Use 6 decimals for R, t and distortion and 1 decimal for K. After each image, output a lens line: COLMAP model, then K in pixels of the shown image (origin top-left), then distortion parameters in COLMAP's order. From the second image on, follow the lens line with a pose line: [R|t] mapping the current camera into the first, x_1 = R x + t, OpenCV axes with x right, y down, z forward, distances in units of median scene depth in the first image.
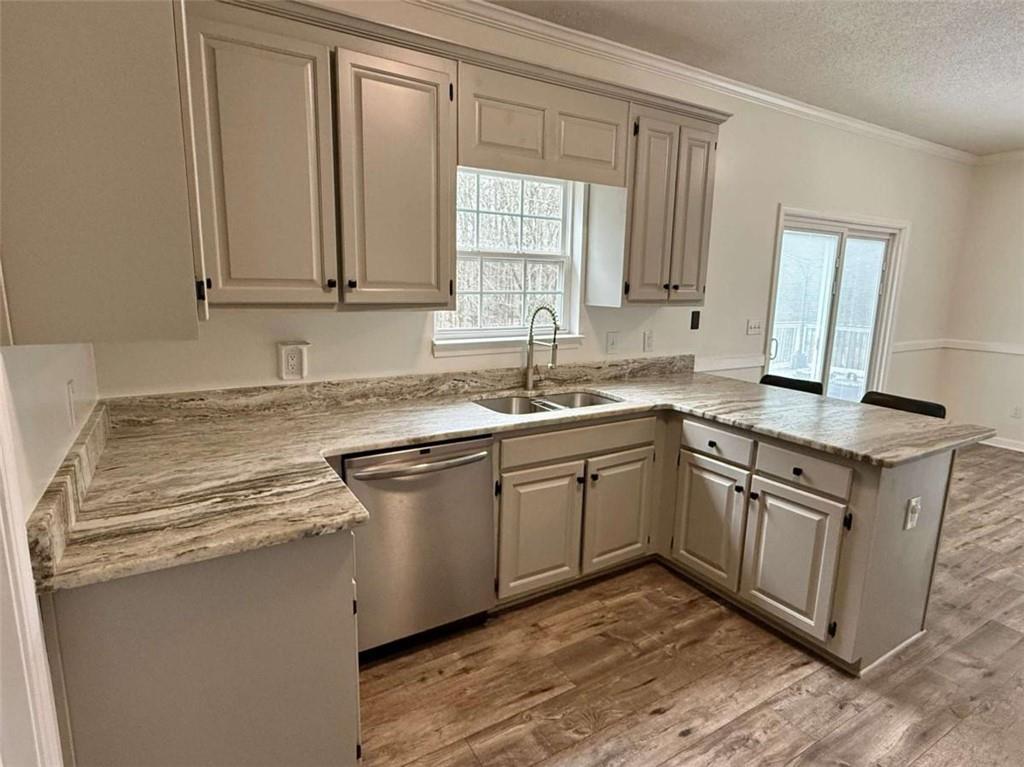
lens RADIAL K [[549.8, 0, 519.3], [0, 549.8, 384.2], [0, 0, 1]] dist [-0.008198, 0.003342]
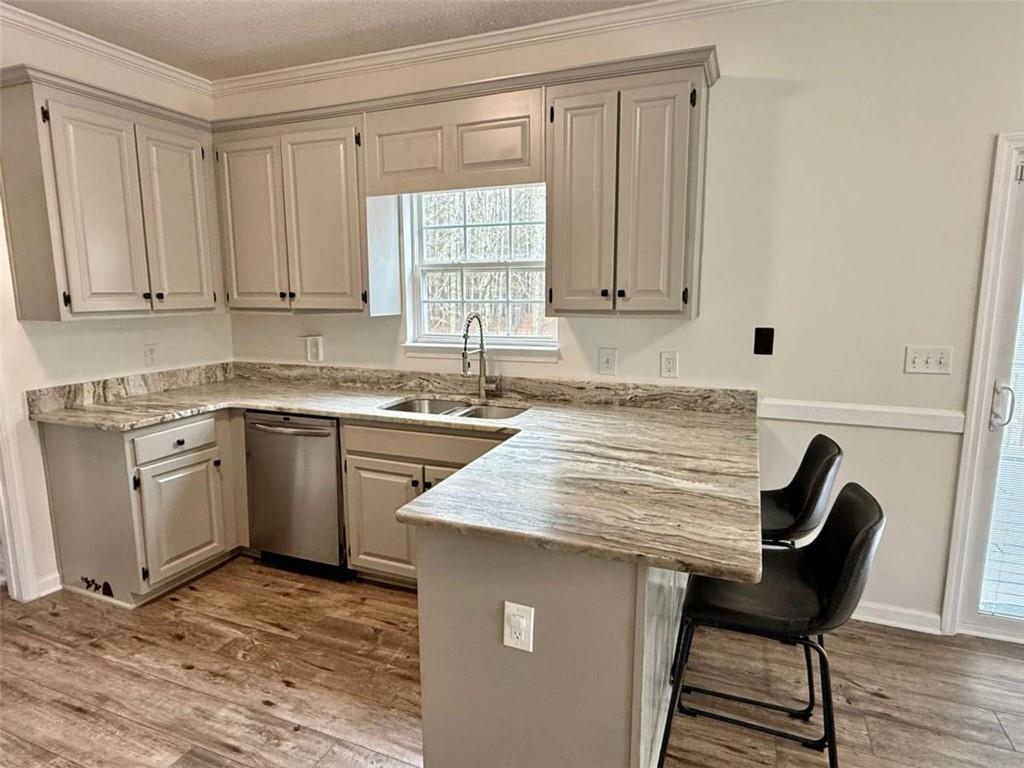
lens RADIAL K [[611.4, 0, 519.2], [0, 611.4, 386.0], [0, 0, 1]] dist [0.003140, 0.000309]
pose [[0.583524, 0.108316, -0.804840, 1.079020], [-0.132463, 0.990487, 0.037262, -0.070451], [0.801220, 0.084868, 0.592321, 0.448715]]
